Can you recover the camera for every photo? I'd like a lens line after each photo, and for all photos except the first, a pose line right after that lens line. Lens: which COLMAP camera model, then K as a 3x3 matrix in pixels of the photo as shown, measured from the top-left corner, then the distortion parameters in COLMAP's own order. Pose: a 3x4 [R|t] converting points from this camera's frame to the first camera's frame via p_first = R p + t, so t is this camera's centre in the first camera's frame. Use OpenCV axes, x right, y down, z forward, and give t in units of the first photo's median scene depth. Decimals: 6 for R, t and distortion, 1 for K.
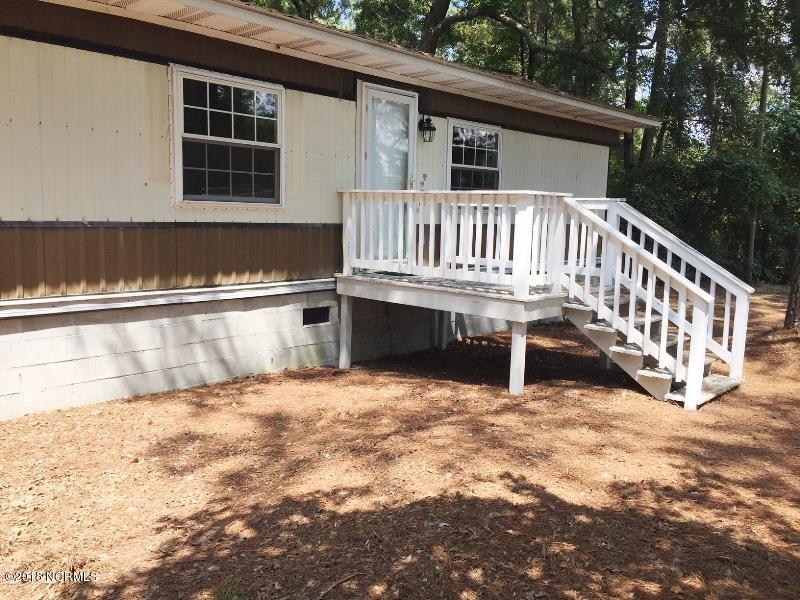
lens RADIAL K [[683.7, 0, 400.0], [0, 683.7, 300.0], [0, 0, 1]] dist [0.044262, 0.004399]
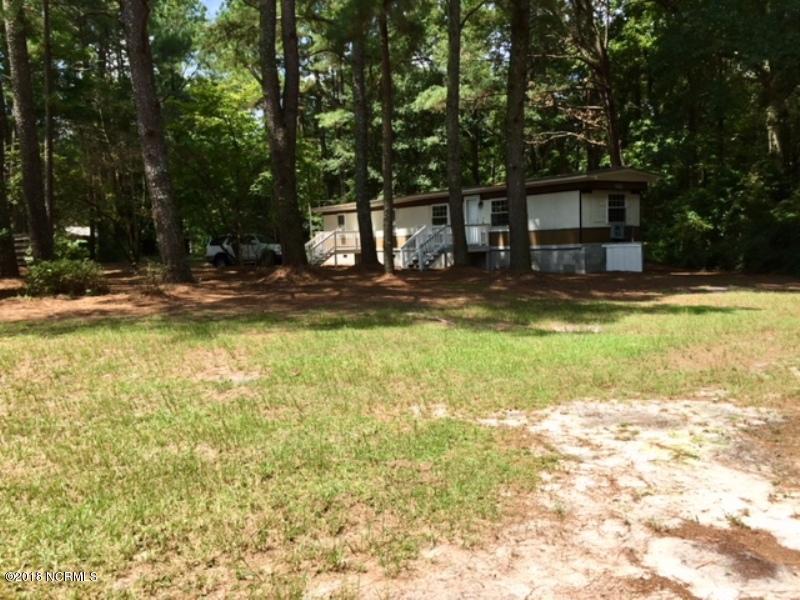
lens RADIAL K [[683.7, 0, 400.0], [0, 683.7, 300.0], [0, 0, 1]] dist [0.044262, 0.004399]
pose [[-0.276941, 0.011583, -0.960817, 4.017726], [-0.177991, 0.982004, 0.063142, 0.146550], [0.944258, 0.188503, -0.269896, 1.652869]]
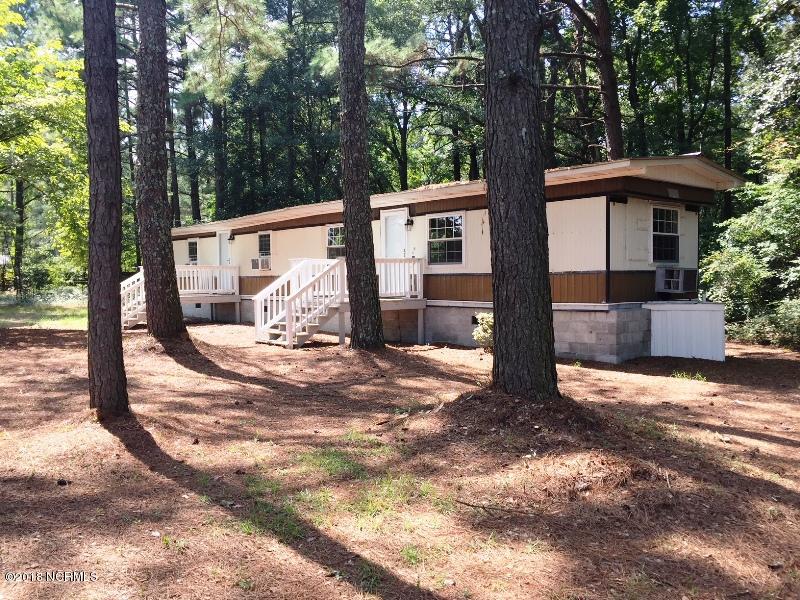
lens RADIAL K [[683.7, 0, 400.0], [0, 683.7, 300.0], [0, 0, 1]] dist [0.044262, 0.004399]
pose [[-0.179703, -0.046056, -0.982642, 2.071916], [-0.197202, 0.980313, -0.009883, 0.027197], [0.963752, 0.192003, -0.185247, 1.317087]]
